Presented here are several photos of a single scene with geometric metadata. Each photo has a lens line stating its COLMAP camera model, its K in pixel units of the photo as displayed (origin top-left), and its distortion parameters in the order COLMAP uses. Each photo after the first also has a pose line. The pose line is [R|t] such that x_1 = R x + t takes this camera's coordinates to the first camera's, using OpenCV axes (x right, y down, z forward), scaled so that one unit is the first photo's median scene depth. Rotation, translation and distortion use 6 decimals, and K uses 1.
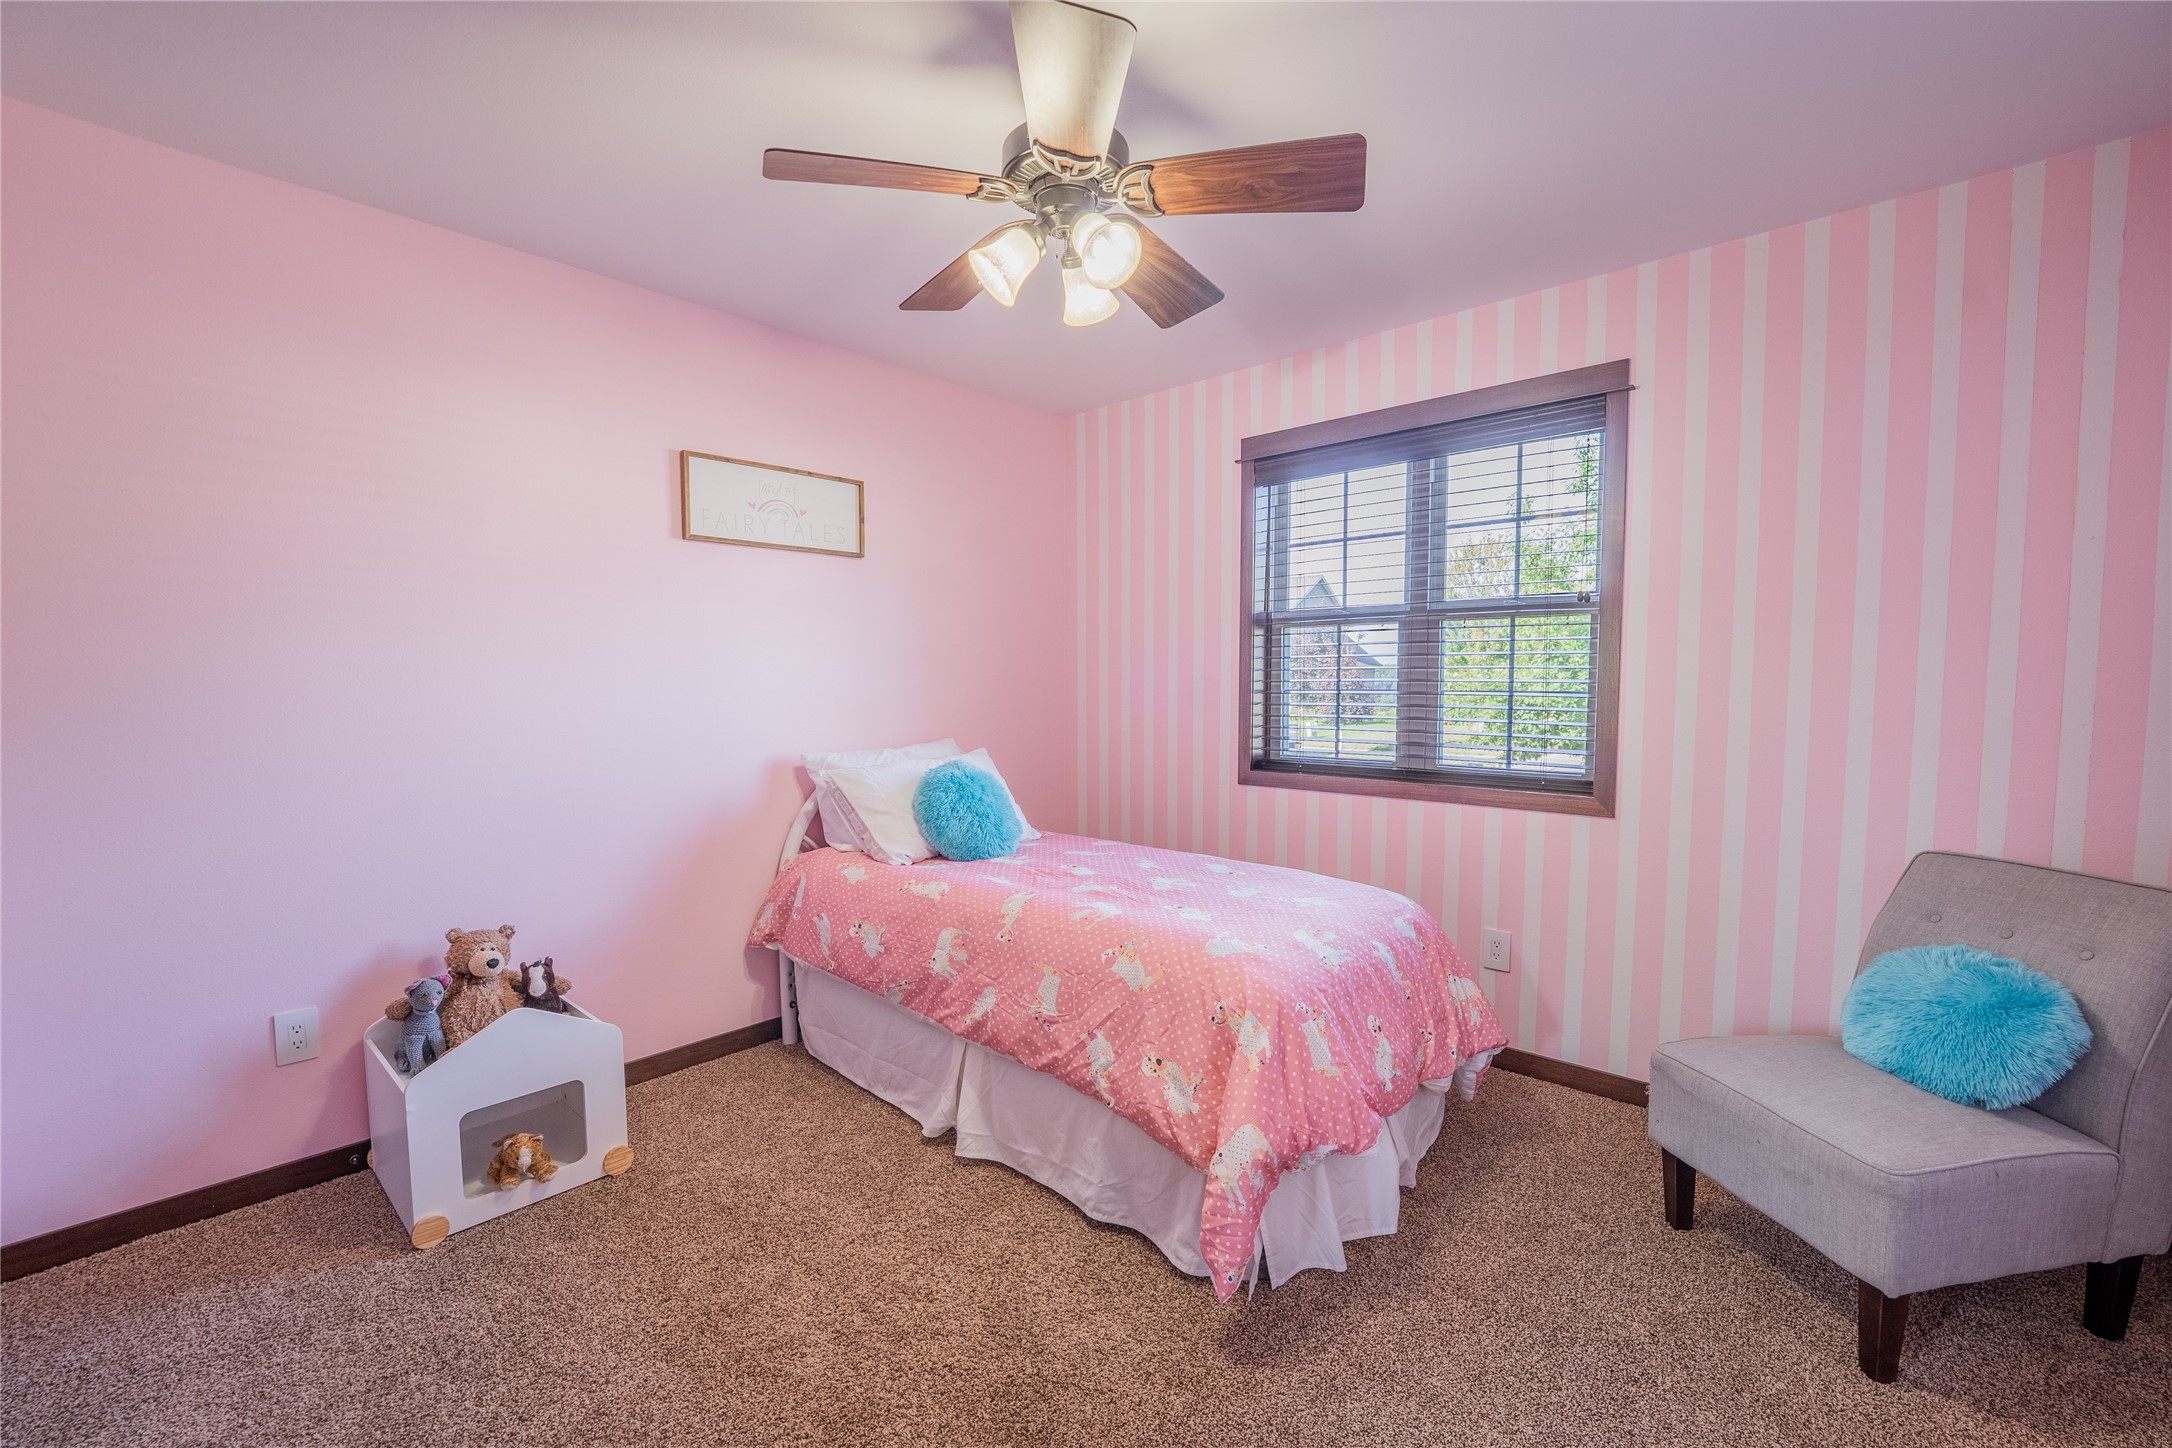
lens RADIAL K [[910.2, 0, 1079.6], [0, 910.2, 734.3], [0, 0, 1]] dist [-0.024599, 0.000134]
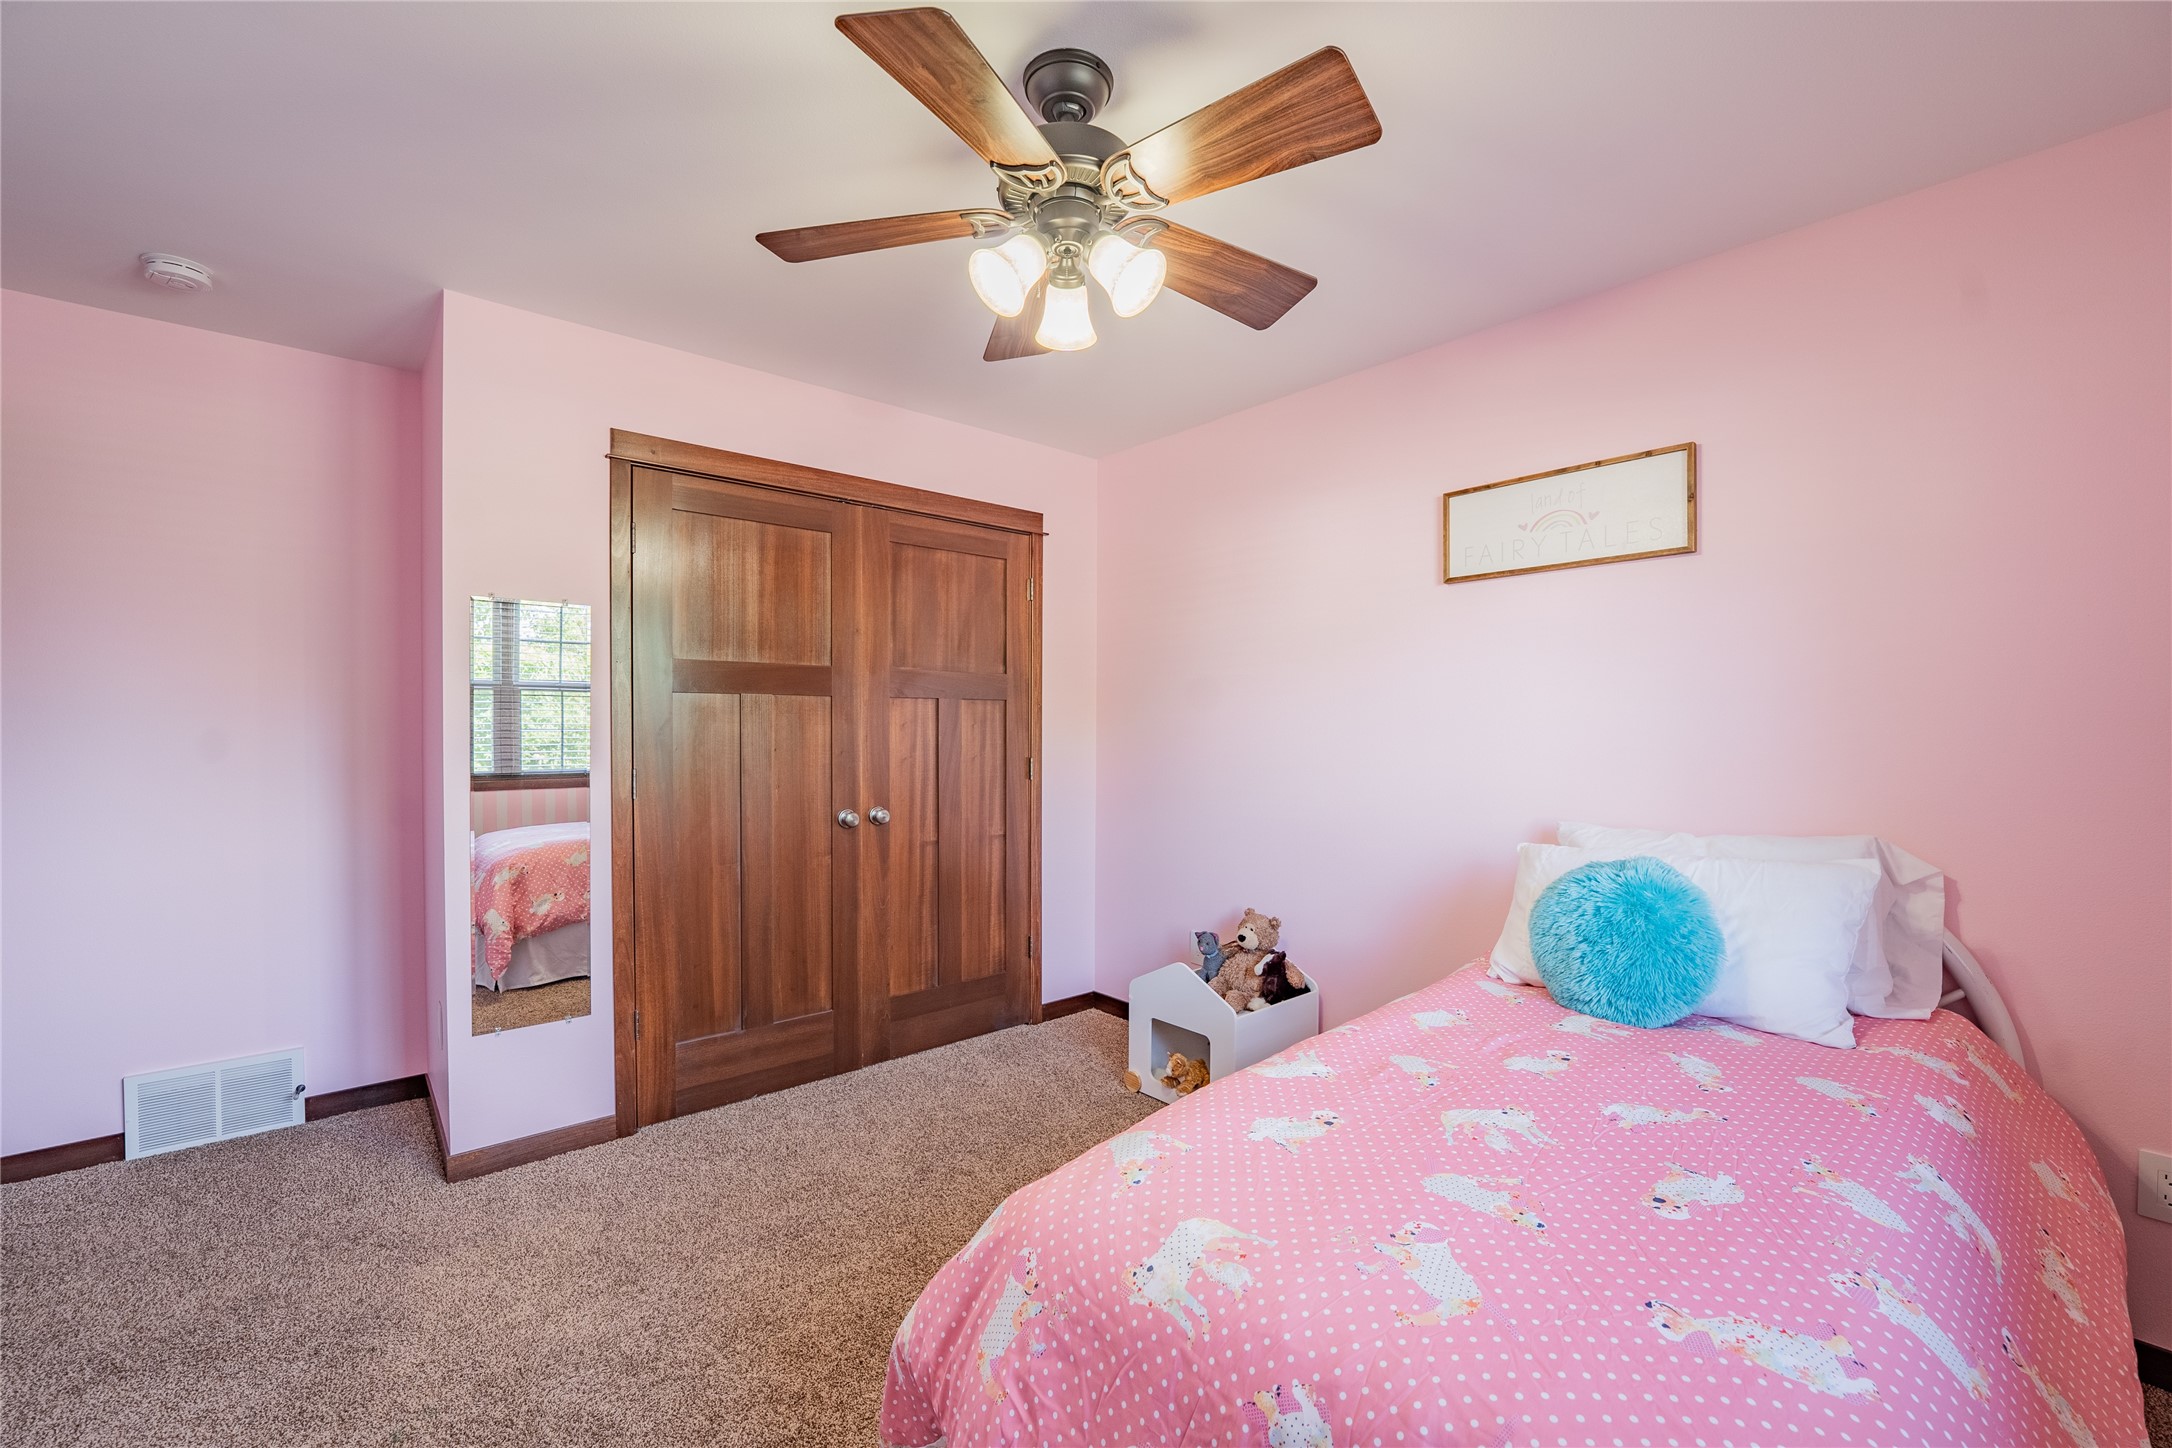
lens RADIAL K [[910.2, 0, 1079.6], [0, 910.2, 734.3], [0, 0, 1]] dist [-0.024599, 0.000134]
pose [[-0.130324, 0.007249, -0.991445, 0.581168], [-0.065885, 0.997700, 0.015955, -0.044888], [0.989280, 0.067401, -0.129547, 0.752133]]
